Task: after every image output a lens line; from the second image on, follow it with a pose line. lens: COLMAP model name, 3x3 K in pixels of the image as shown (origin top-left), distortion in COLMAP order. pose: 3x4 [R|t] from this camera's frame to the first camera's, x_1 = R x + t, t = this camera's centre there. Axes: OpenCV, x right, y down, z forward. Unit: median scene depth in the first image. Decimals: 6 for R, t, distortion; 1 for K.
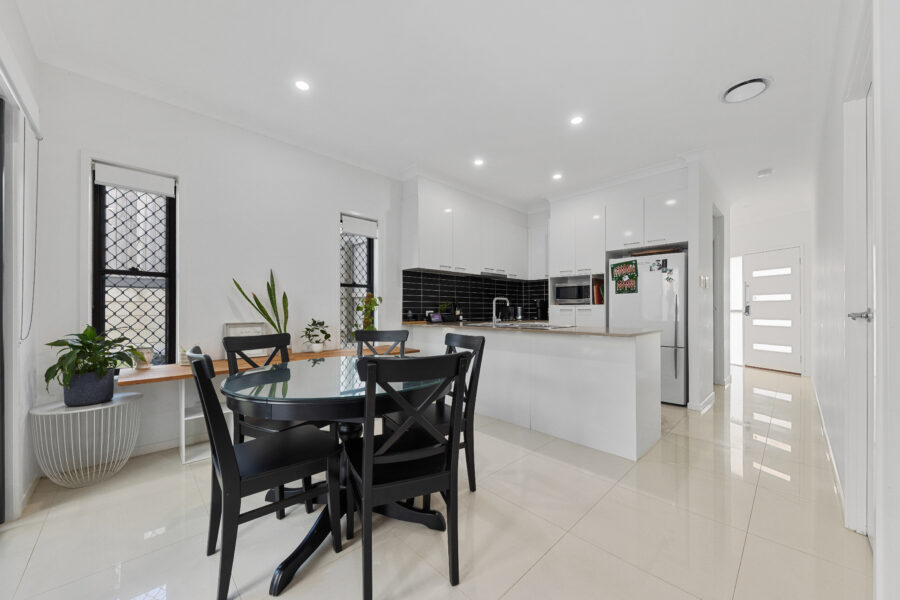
lens RADIAL K [[330.6, 0, 451.9], [0, 330.6, 312.8], [0, 0, 1]] dist [0.000994, -0.000214]
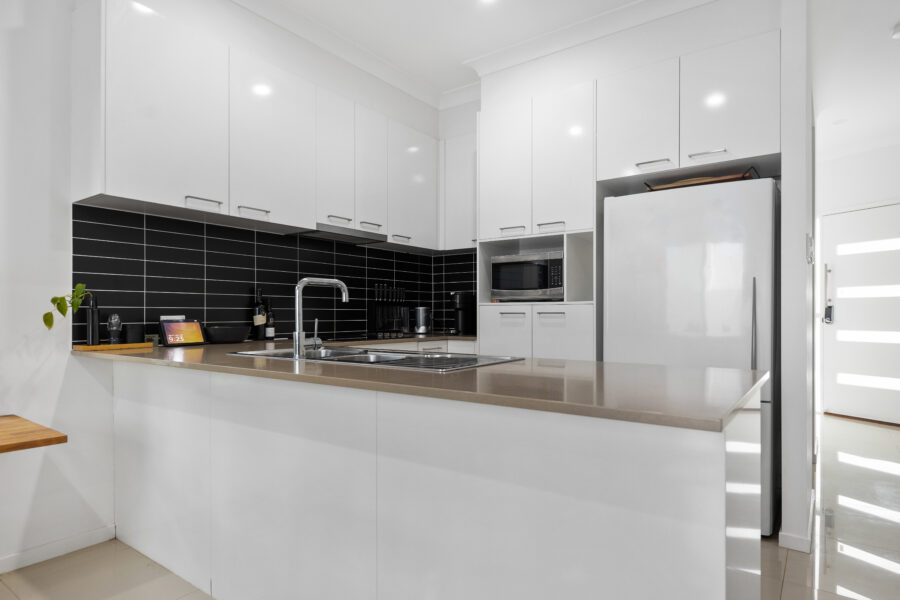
lens RADIAL K [[508.4, 0, 444.0], [0, 508.4, 320.9], [0, 0, 1]] dist [-0.003442, -0.001107]
pose [[0.988683, -0.001478, 0.150014, 0.142309], [0.000716, 0.999987, 0.005135, -0.002207], [-0.150019, -0.004969, 0.988671, 0.315579]]
